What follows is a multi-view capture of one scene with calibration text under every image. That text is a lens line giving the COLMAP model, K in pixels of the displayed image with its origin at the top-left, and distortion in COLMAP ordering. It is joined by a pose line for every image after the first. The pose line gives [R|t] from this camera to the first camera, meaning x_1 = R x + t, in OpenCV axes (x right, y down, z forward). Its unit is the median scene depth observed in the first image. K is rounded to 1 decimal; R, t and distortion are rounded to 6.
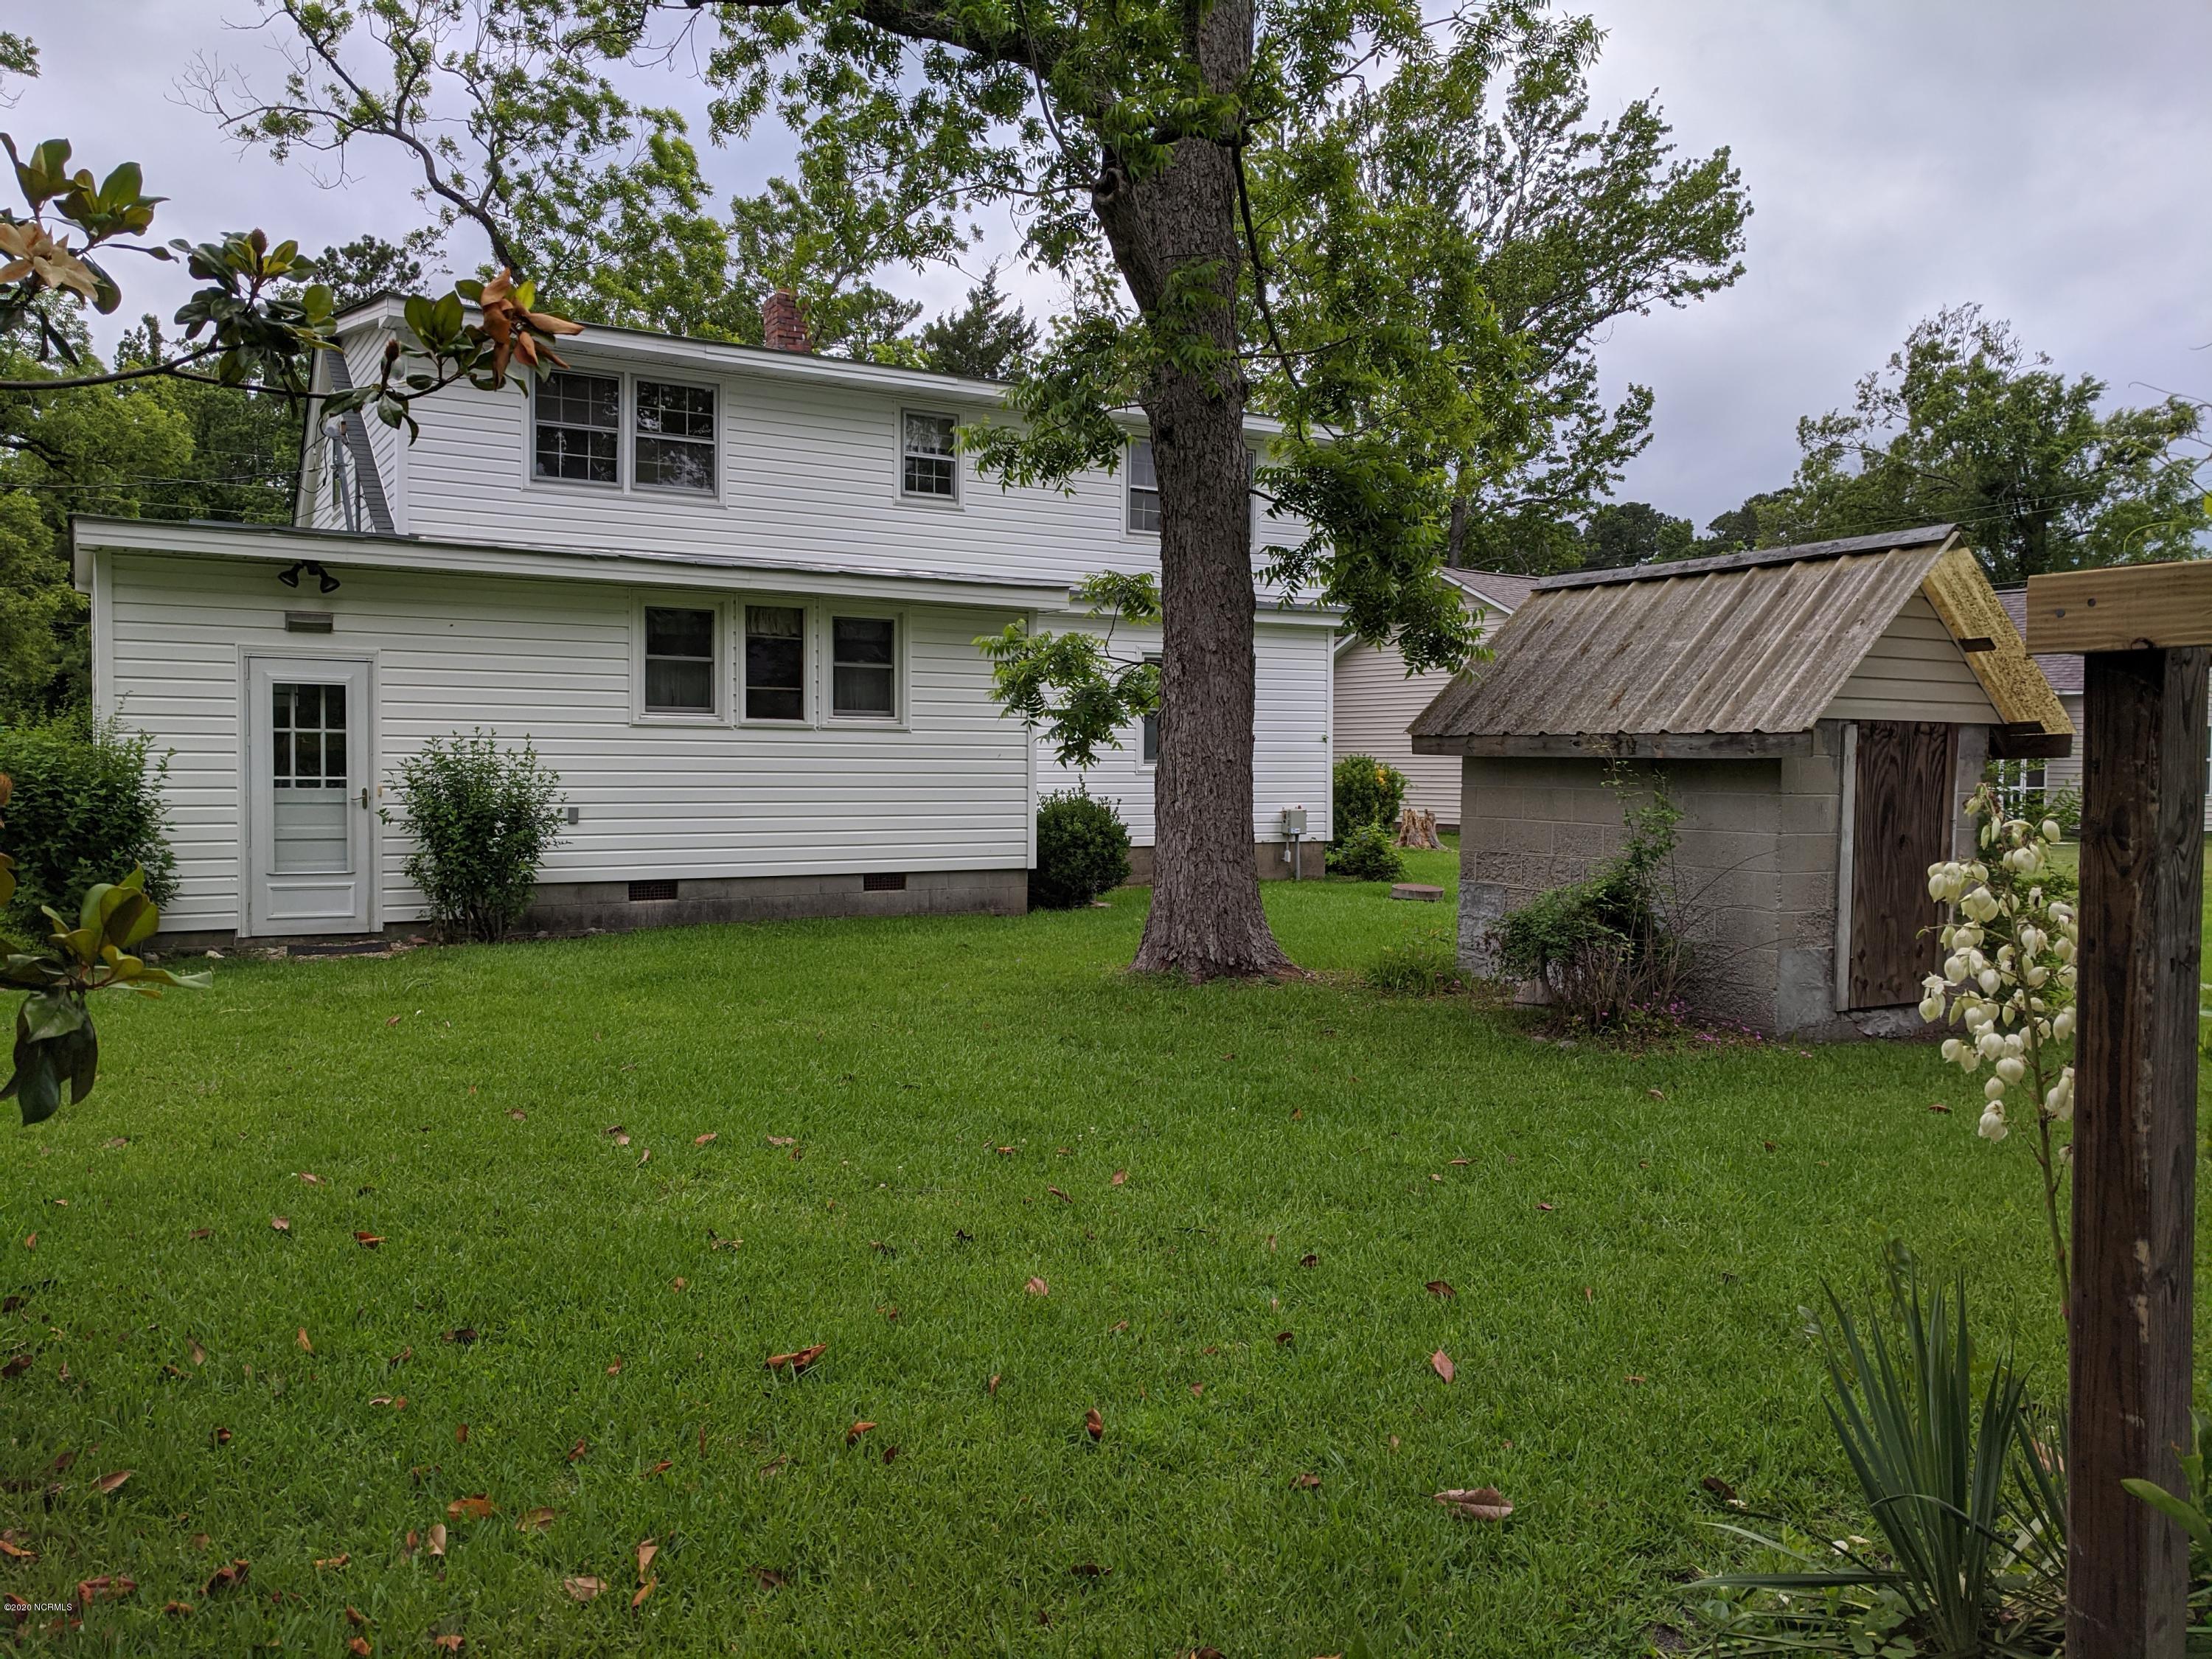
lens RADIAL K [[1651.2, 0, 1106.0], [0, 1651.2, 829.5], [0, 0, 1]] dist [0.000786, 0.001023]
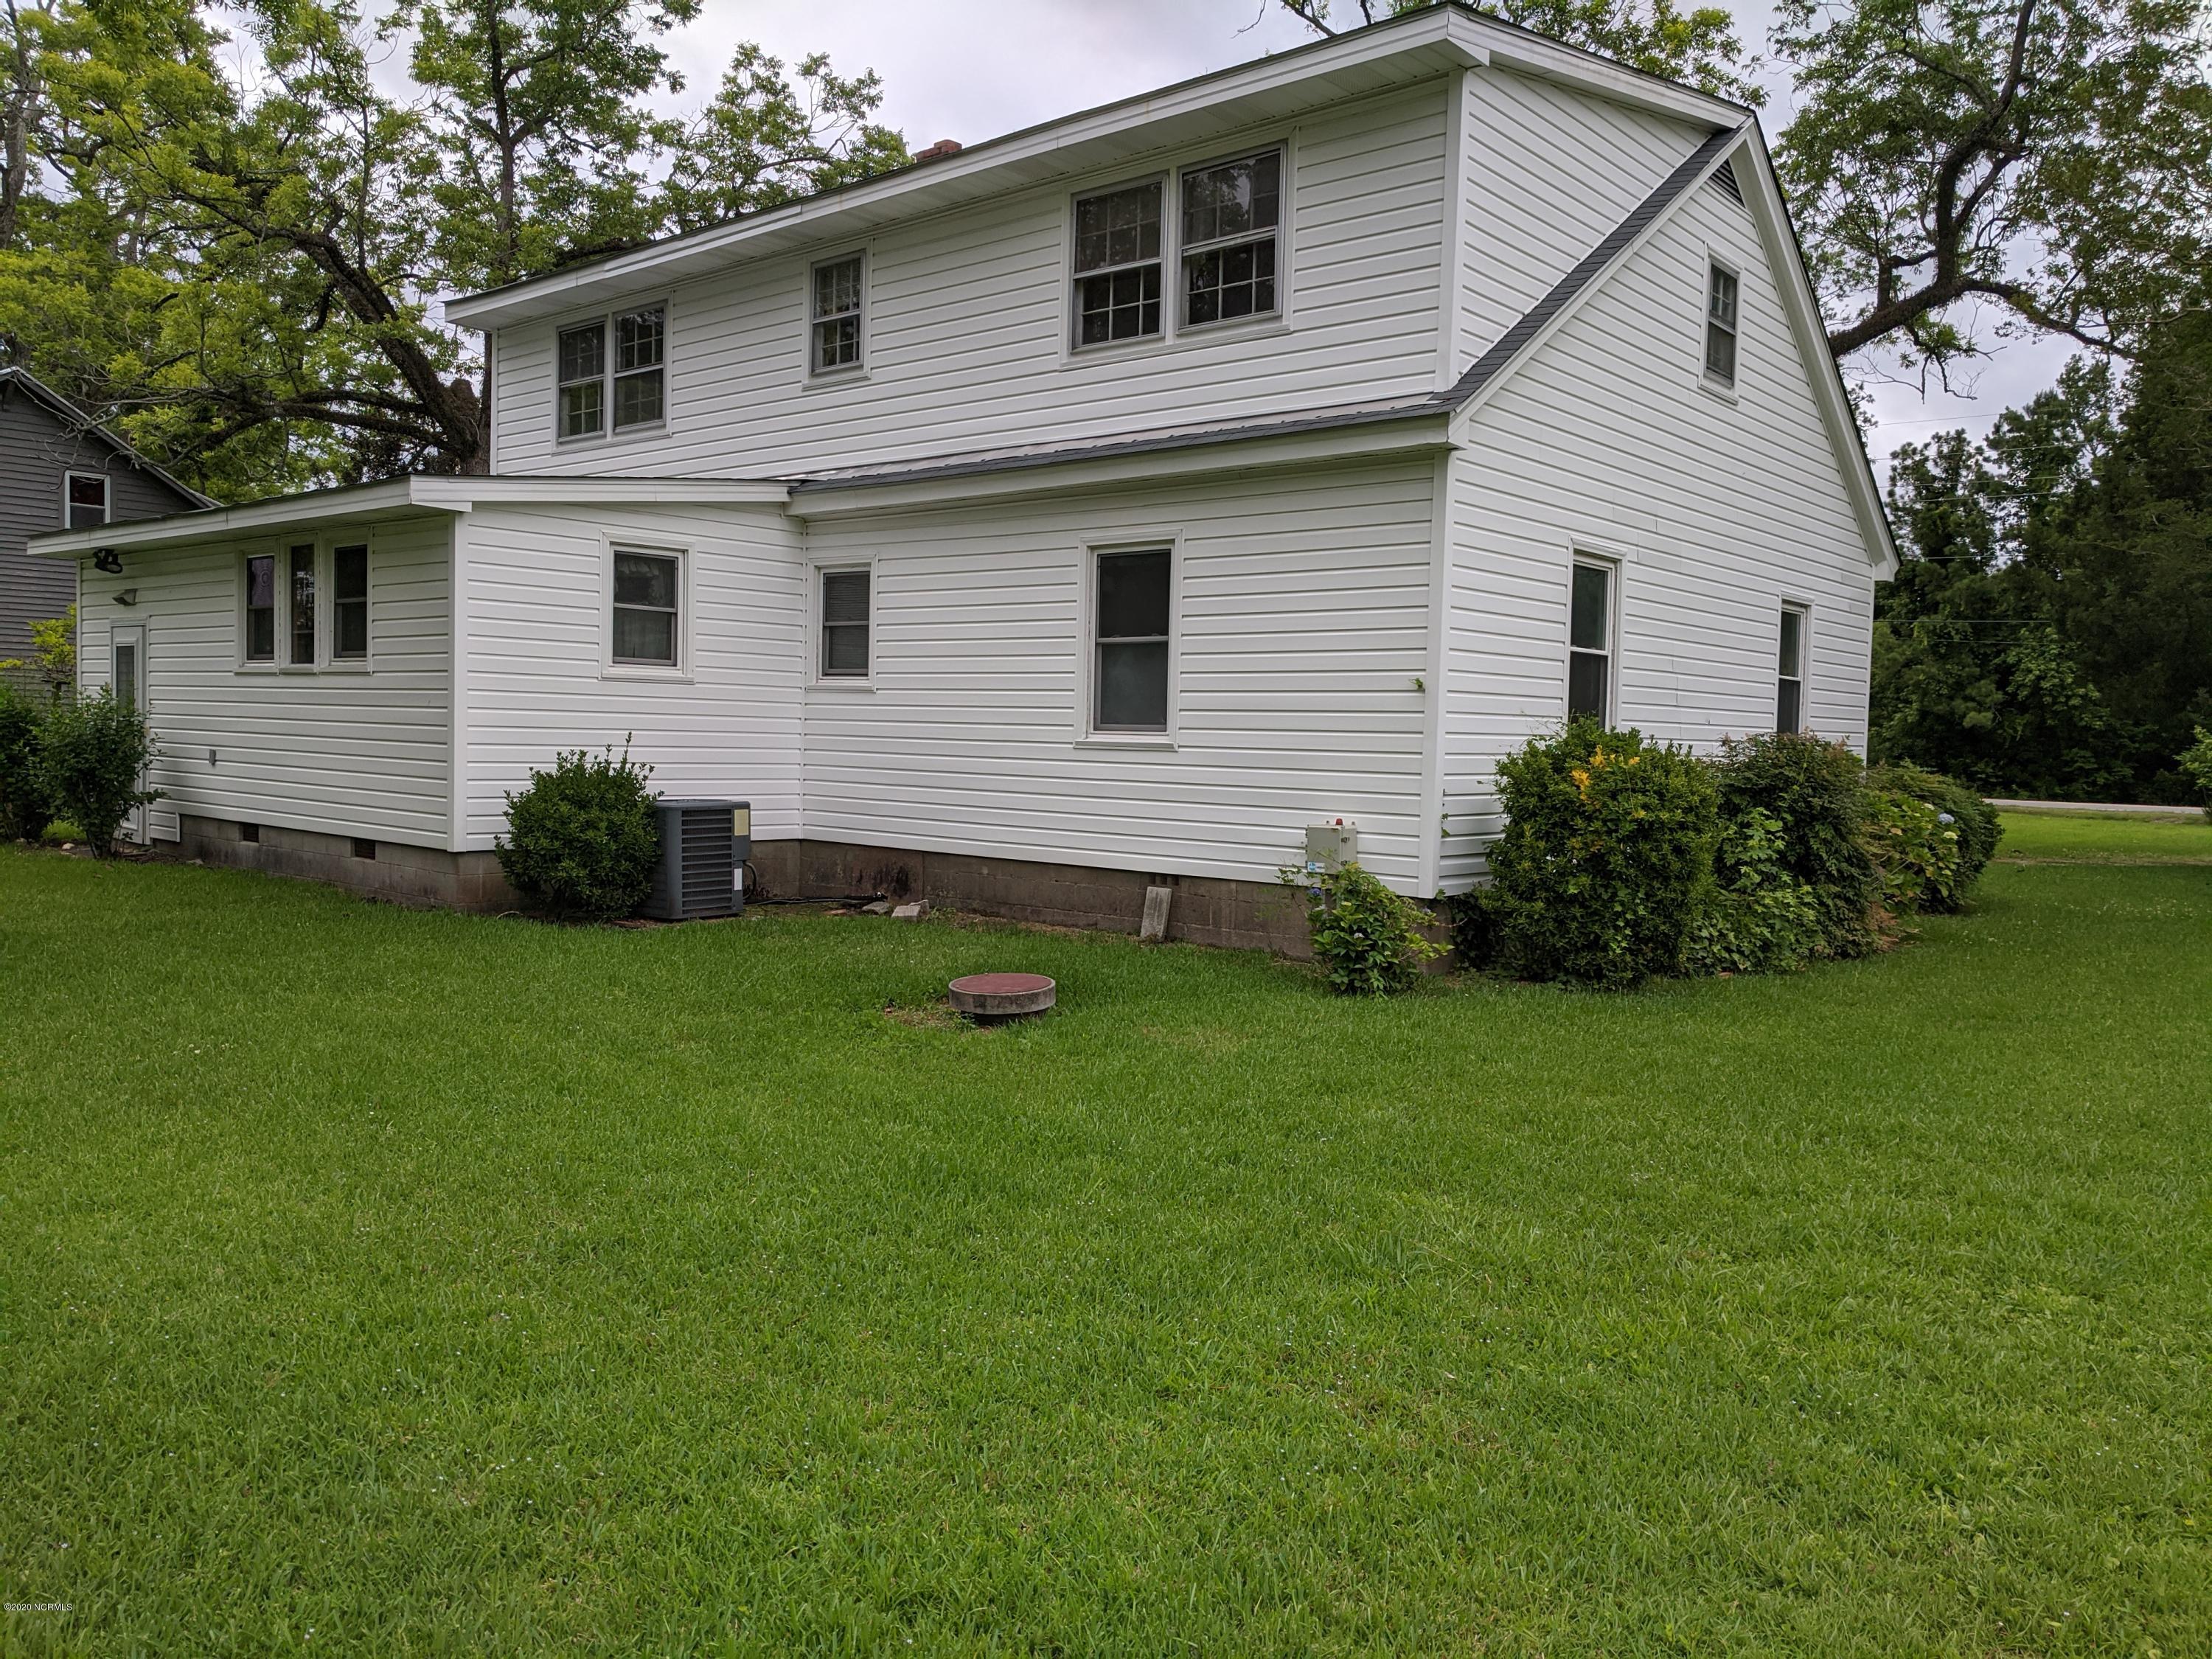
lens RADIAL K [[1651.2, 0, 1106.0], [0, 1651.2, 829.5], [0, 0, 1]] dist [0.000786, 0.001023]
pose [[0.333829, 0.060836, -0.940668, 0.737148], [-0.058235, 0.997340, 0.043834, -0.034971], [0.940833, 0.040147, 0.336484, 0.965459]]
